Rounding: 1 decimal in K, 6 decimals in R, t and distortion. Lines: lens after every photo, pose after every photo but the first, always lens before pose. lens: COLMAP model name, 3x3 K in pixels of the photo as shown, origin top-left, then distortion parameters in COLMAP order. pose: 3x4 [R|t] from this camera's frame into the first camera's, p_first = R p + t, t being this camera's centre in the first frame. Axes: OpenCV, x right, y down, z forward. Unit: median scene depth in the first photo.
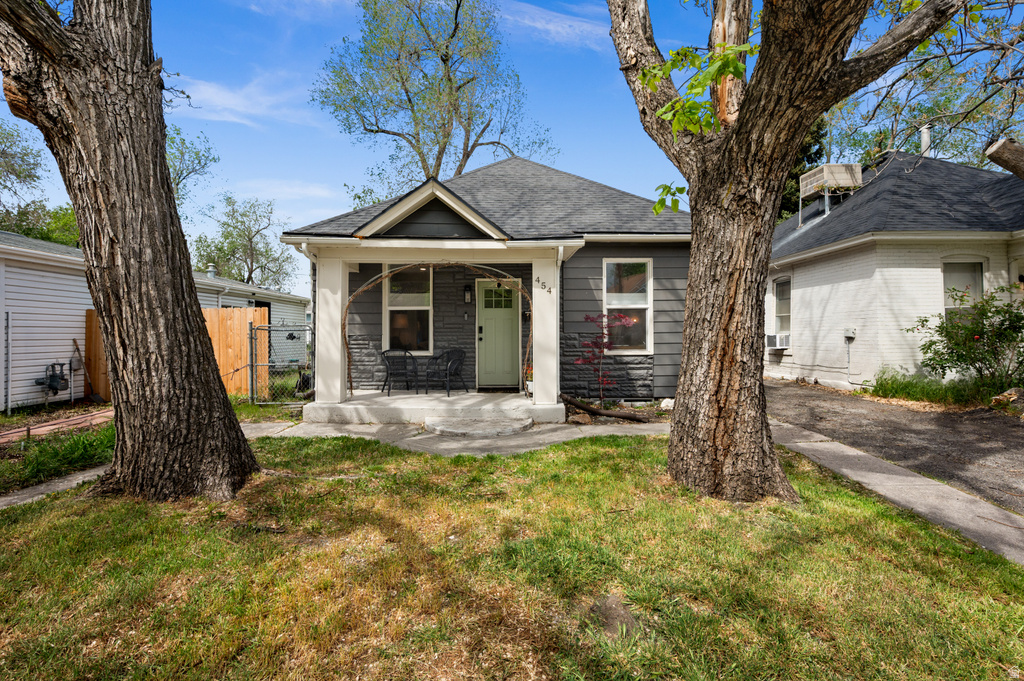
lens RADIAL K [[458.6, 0, 518.5], [0, 458.6, 335.8], [0, 0, 1]] dist [-0.001772, -0.000265]
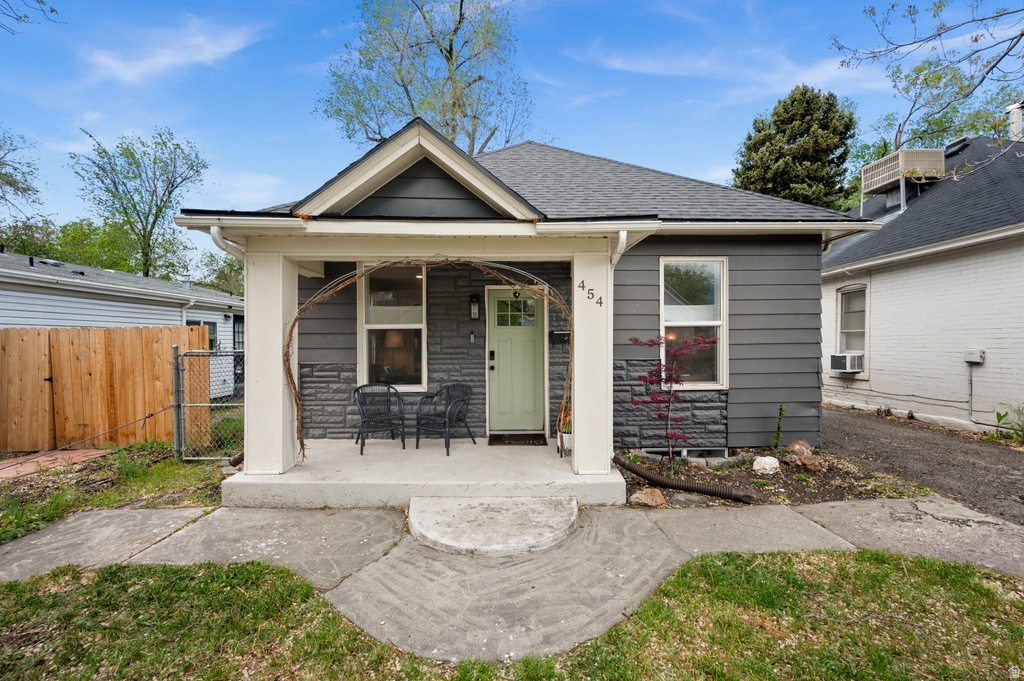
lens RADIAL K [[413.6, 0, 516.2], [0, 413.6, 349.2], [0, 0, 1]] dist [-0.001435, 0.000336]
pose [[0.999988, -0.002059, -0.004458, -0.041711], [0.002114, 0.999923, 0.012214, -0.031680], [0.004433, -0.012223, 0.999915, 0.342789]]
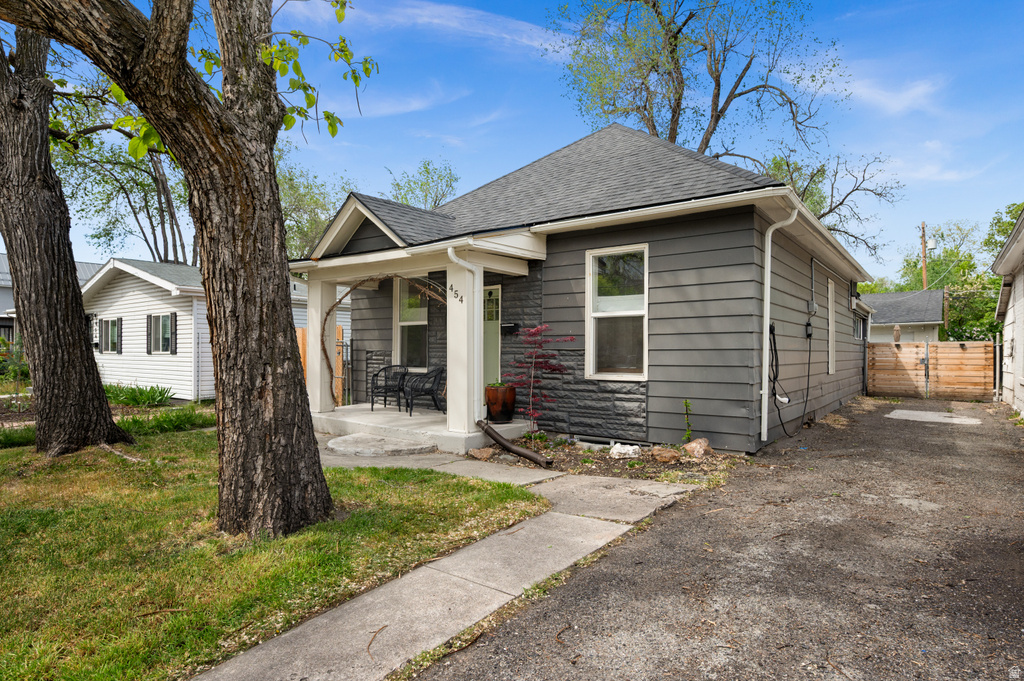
lens RADIAL K [[566.5, 0, 514.1], [0, 566.5, 359.0], [0, 0, 1]] dist [-0.002304, -0.000049]
pose [[0.781546, 0.015533, -0.623654, 0.678063], [-0.010158, 0.999874, 0.012174, -0.001511], [0.623765, -0.003180, 0.781606, 0.198530]]
